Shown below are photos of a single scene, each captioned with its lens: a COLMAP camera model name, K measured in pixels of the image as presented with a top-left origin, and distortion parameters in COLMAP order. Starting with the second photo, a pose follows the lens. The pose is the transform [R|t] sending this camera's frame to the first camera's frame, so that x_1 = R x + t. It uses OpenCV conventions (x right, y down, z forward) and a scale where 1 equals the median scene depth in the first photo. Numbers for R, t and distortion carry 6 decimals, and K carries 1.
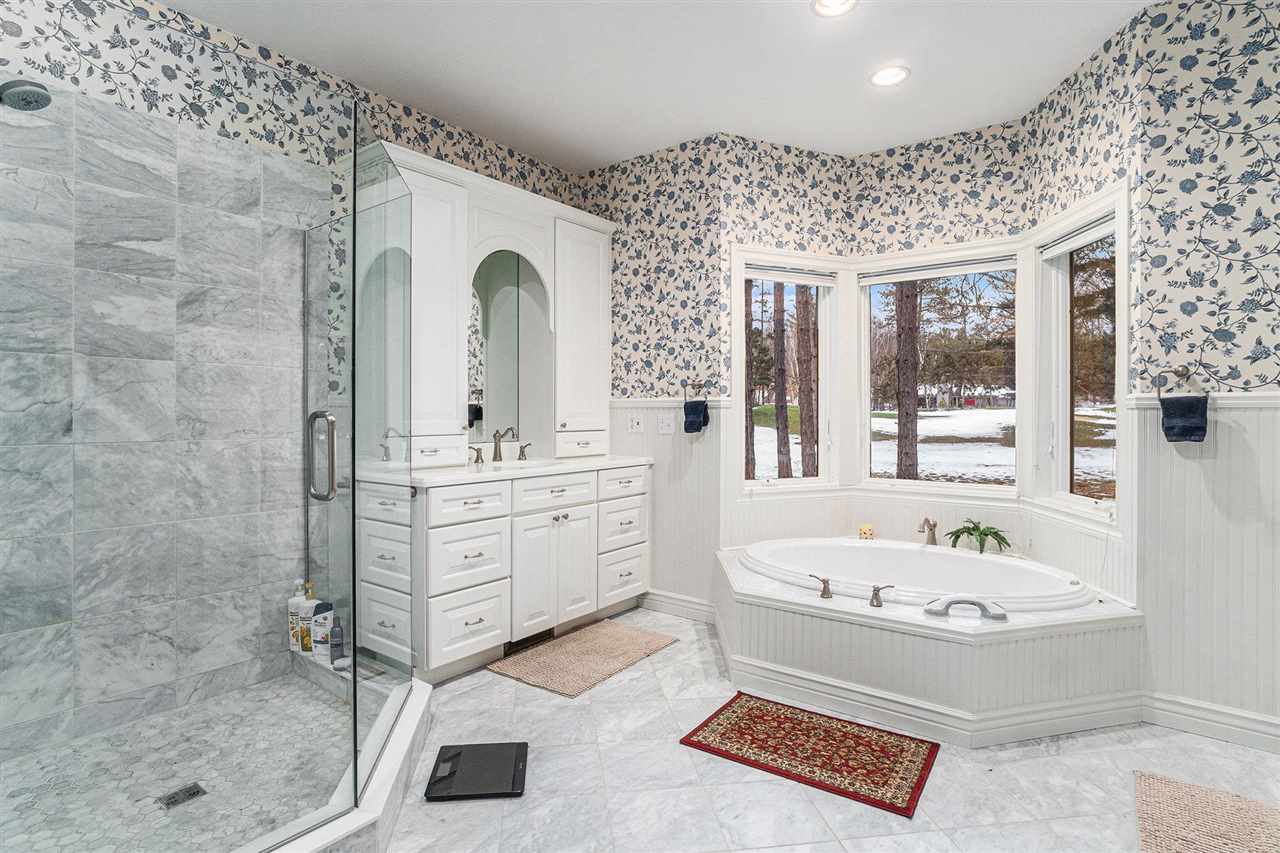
lens RADIAL K [[642.6, 0, 608.9], [0, 642.6, 425.5], [0, 0, 1]] dist [-0.069384, 0.029022]
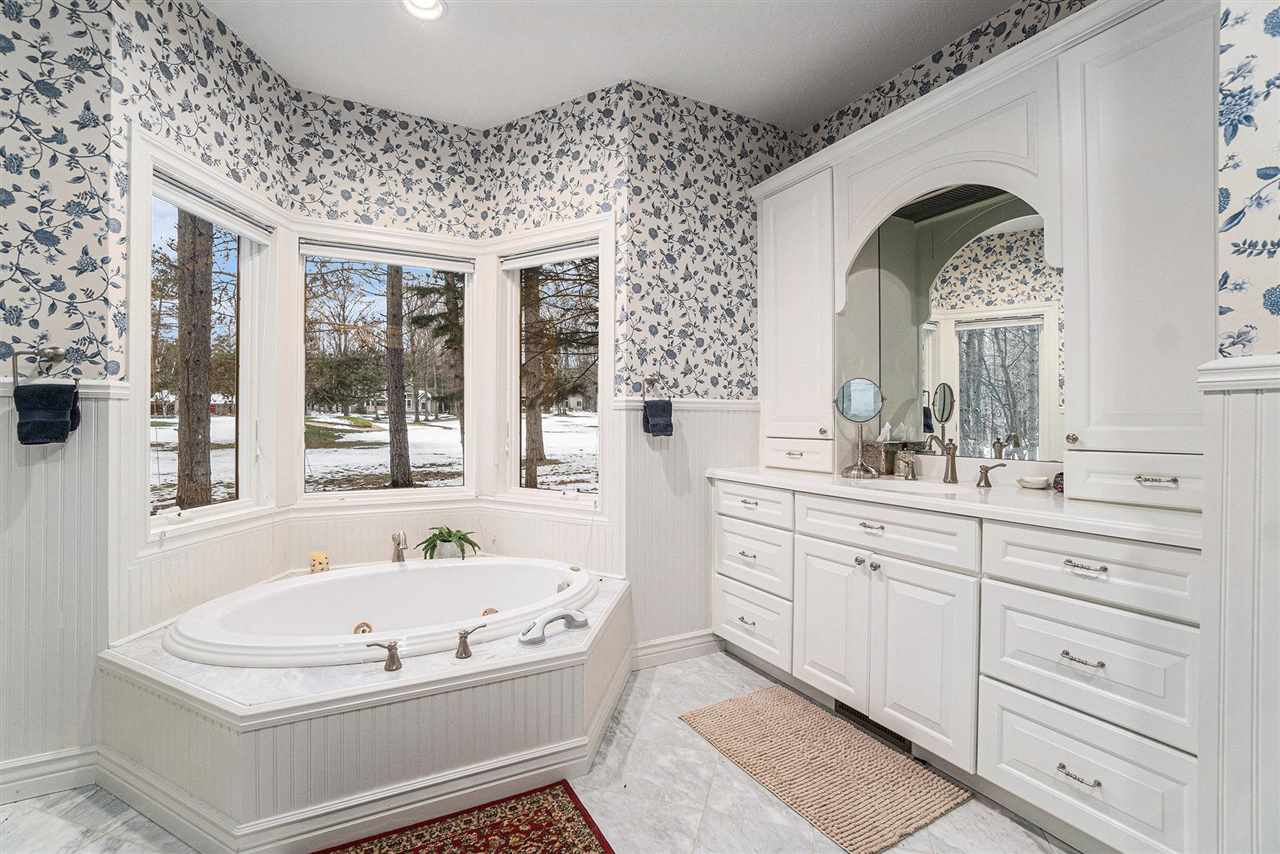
lens RADIAL K [[570.9, 0, 625.0], [0, 570.9, 424.6], [0, 0, 1]] dist [-0.069863, 0.024904]
pose [[0.388955, -0.002255, 0.921254, -0.114740], [0.013977, 0.999896, -0.003454, 0.004180], [-0.921151, 0.014220, 0.388946, 0.459967]]
